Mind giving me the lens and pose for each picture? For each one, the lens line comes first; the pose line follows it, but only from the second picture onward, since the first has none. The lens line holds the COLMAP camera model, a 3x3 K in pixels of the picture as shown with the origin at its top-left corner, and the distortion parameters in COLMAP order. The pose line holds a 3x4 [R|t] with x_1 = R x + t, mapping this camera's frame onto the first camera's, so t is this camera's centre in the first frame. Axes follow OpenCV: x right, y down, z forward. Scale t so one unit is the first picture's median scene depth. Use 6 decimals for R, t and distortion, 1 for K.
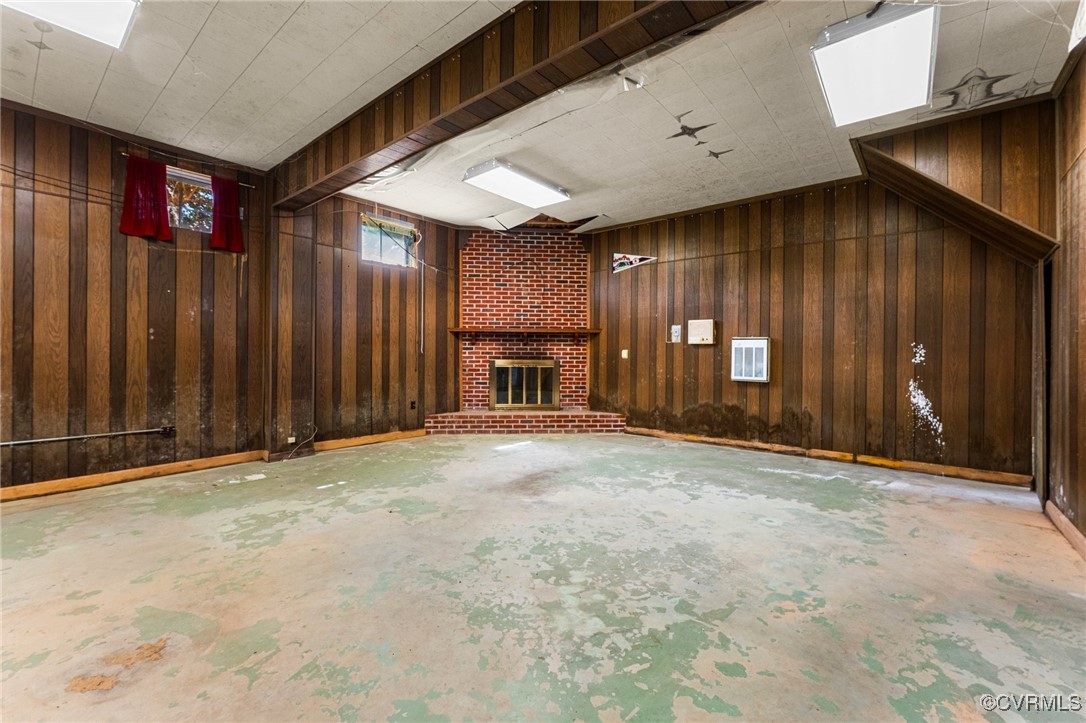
lens RADIAL K [[455.2, 0, 535.8], [0, 455.2, 355.1], [0, 0, 1]] dist [-0.000178, -0.000002]
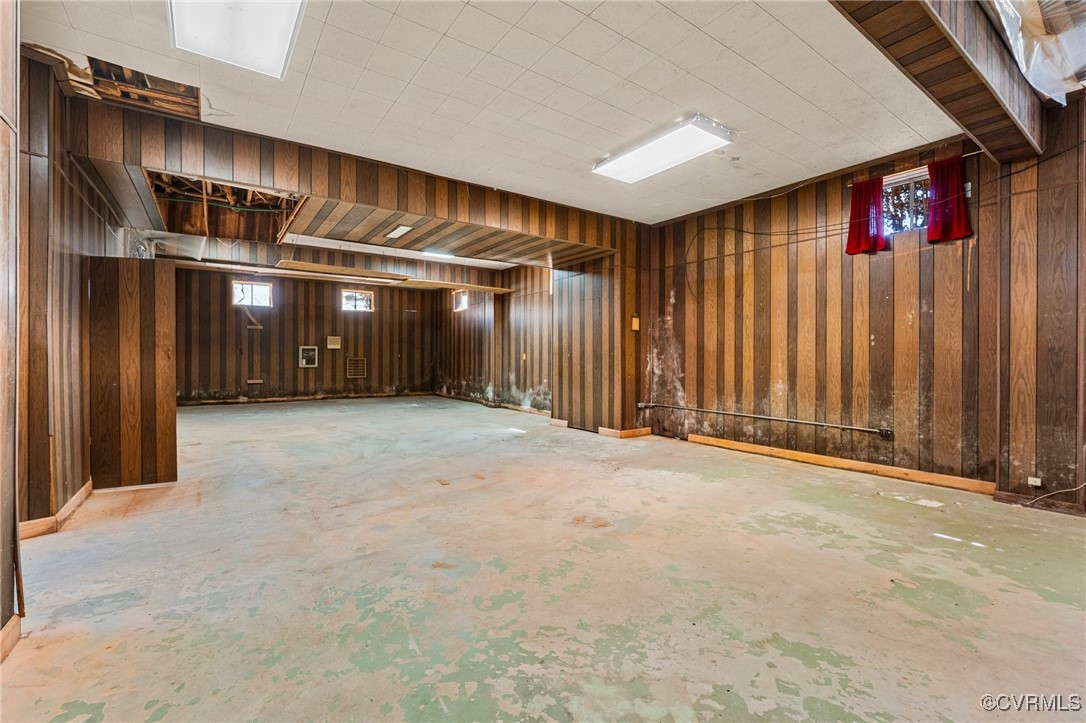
lens RADIAL K [[462.2, 0, 538.7], [0, 462.2, 357.8], [0, 0, 1]] dist [-0.000954, -0.000417]
pose [[-0.248520, -0.003057, -0.968622, 0.476949], [-0.006935, 0.999975, -0.001377, 0.002353], [0.968602, 0.006375, -0.248535, 0.596519]]
